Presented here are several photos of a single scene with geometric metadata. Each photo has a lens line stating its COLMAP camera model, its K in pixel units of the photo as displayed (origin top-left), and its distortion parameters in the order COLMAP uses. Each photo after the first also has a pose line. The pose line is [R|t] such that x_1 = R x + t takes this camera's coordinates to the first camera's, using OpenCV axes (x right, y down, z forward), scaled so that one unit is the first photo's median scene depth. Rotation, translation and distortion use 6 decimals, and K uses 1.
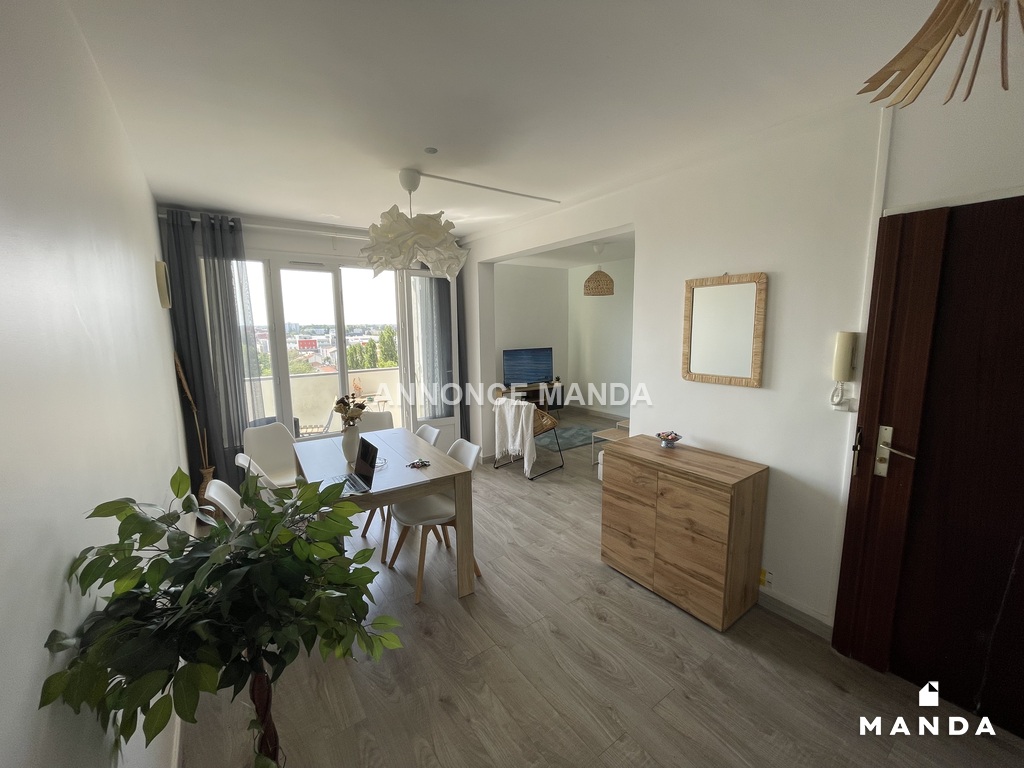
lens RADIAL K [[415.6, 0, 511.1], [0, 415.6, 383.5], [0, 0, 1]] dist [-0.003780, -0.000442]
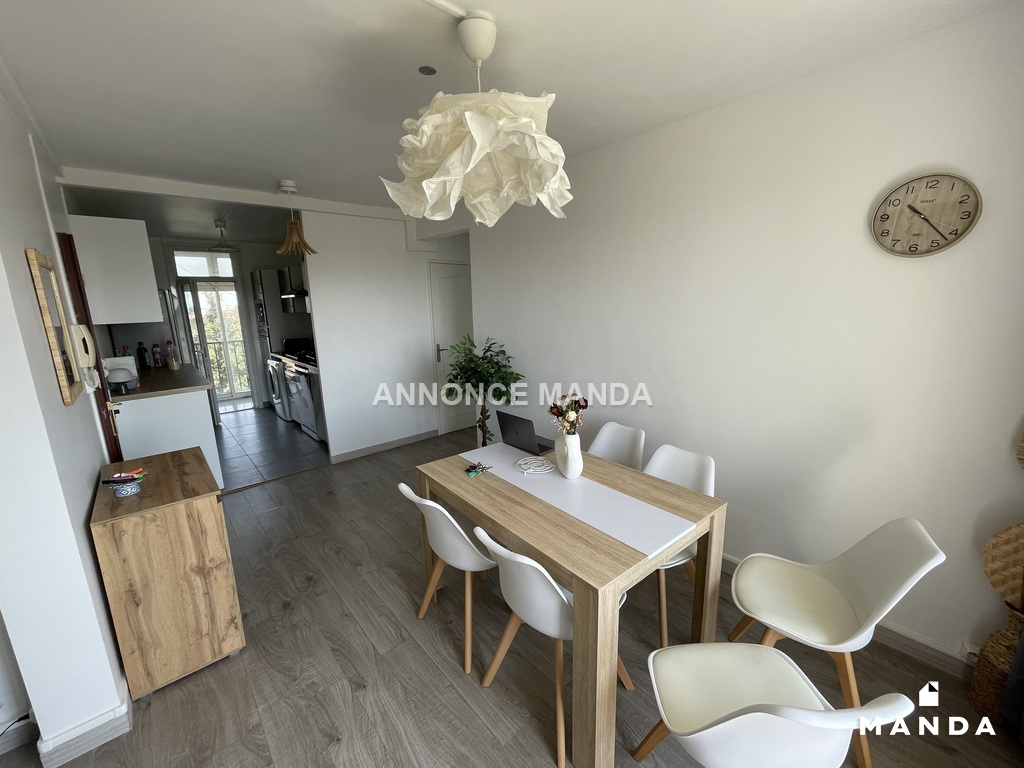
lens RADIAL K [[415.6, 0, 515.6], [0, 415.6, 387.5], [0, 0, 1]] dist [-0.003780, -0.000442]
pose [[-0.993517, 0.055071, -0.099454, -0.214586], [0.018032, 0.940098, 0.340426, -0.244758], [0.112244, 0.336426, -0.934997, 1.687466]]
